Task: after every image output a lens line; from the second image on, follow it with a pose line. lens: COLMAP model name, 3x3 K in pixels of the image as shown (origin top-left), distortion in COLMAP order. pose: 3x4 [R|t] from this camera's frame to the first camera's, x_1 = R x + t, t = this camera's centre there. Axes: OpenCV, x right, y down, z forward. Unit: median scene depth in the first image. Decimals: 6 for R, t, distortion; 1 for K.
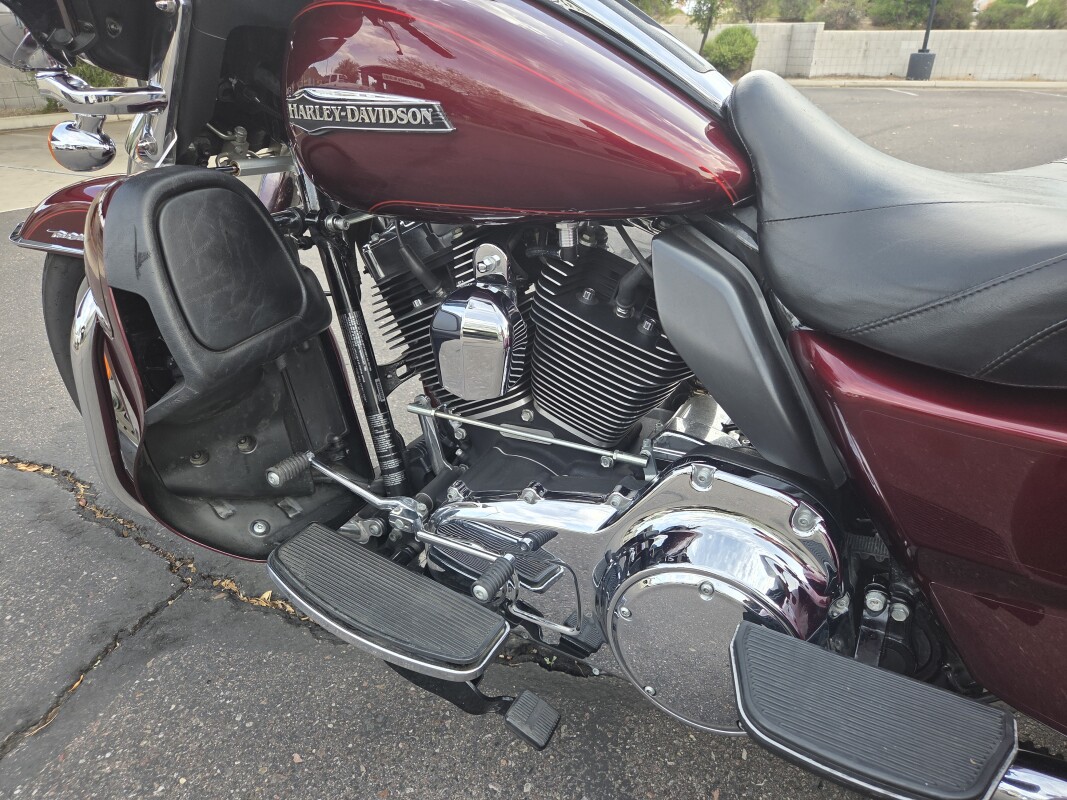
lens RADIAL K [[727.6, 0, 531.0], [0, 727.6, 417.8], [0, 0, 1]] dist [0.056341, -0.052477]
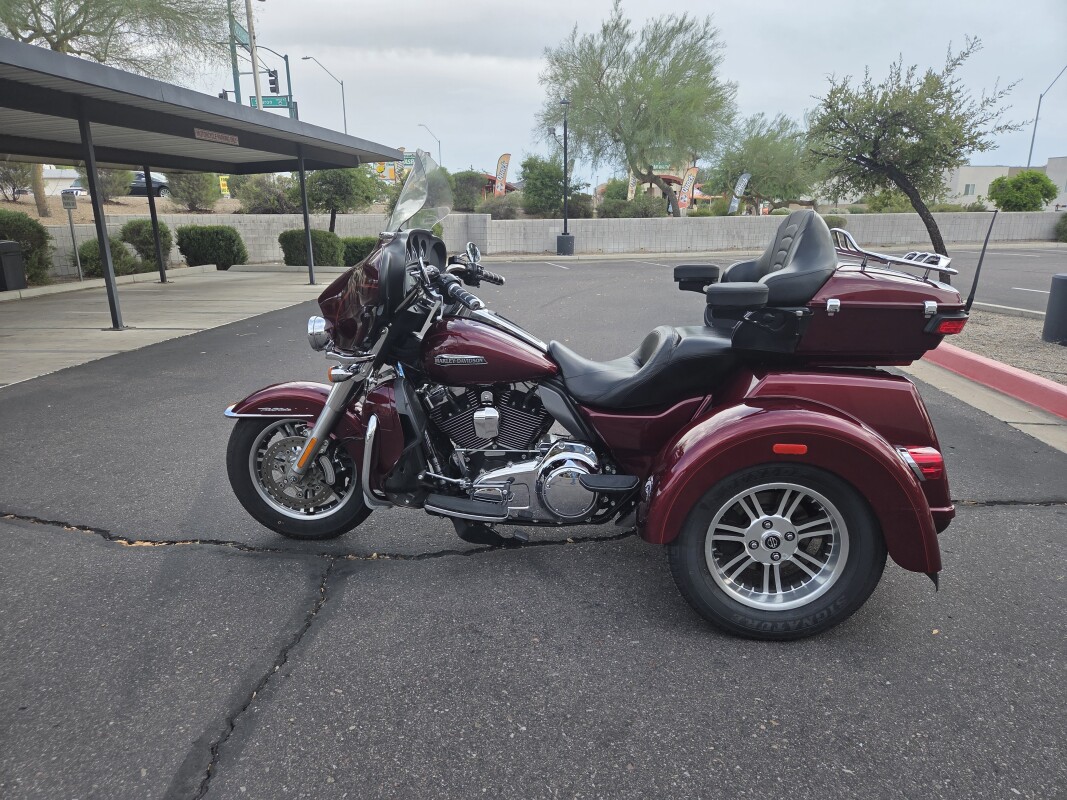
lens RADIAL K [[727.6, 0, 531.0], [0, 727.6, 417.8], [0, 0, 1]] dist [0.056341, -0.052477]
pose [[0.919578, -0.109850, 0.377239, -0.080327], [0.182069, 0.969953, -0.161378, 0.032050], [-0.348177, 0.217083, 0.911947, -0.146968]]
